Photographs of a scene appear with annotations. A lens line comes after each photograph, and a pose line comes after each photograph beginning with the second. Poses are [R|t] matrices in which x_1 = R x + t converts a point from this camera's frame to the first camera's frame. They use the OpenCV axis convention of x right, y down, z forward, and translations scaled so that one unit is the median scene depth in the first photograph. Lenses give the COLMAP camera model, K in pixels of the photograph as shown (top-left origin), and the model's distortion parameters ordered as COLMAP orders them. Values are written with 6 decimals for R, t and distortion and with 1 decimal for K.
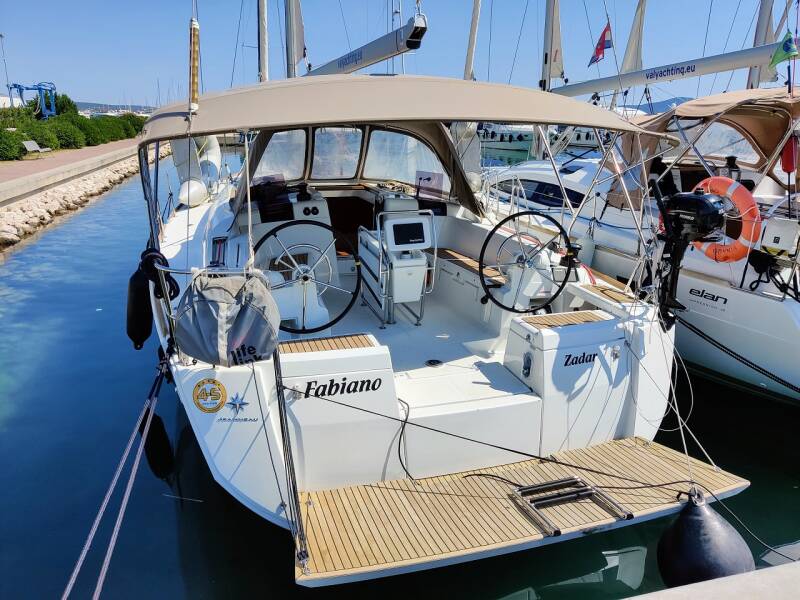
lens RADIAL K [[596.0, 0, 400.2], [0, 596.0, 299.7], [0, 0, 1]] dist [0.004151, -0.008986]
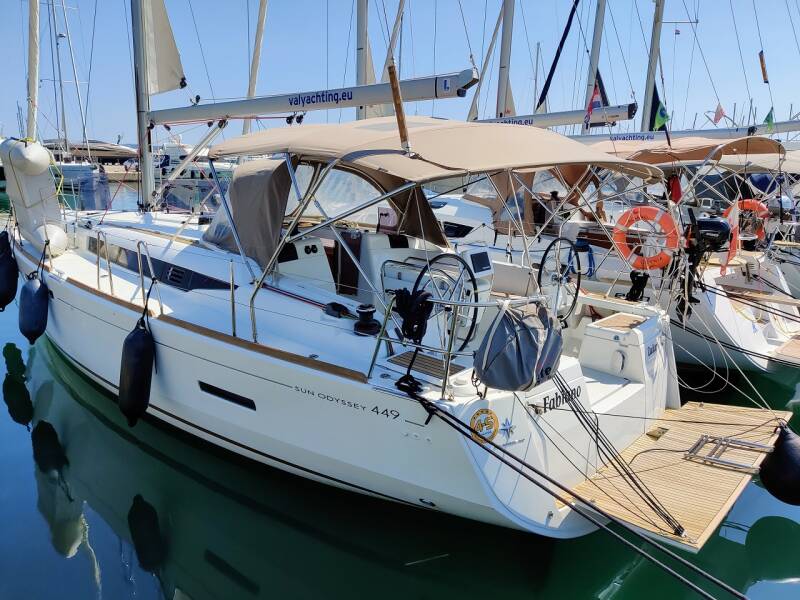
lens RADIAL K [[596.0, 0, 398.0], [0, 596.0, 301.7], [0, 0, 1]] dist [0.004151, -0.008986]
pose [[0.869669, -0.093148, 0.484767, -0.766654], [0.120348, 0.992412, -0.025212, -0.034656], [-0.478740, 0.080267, 0.874280, 0.136812]]
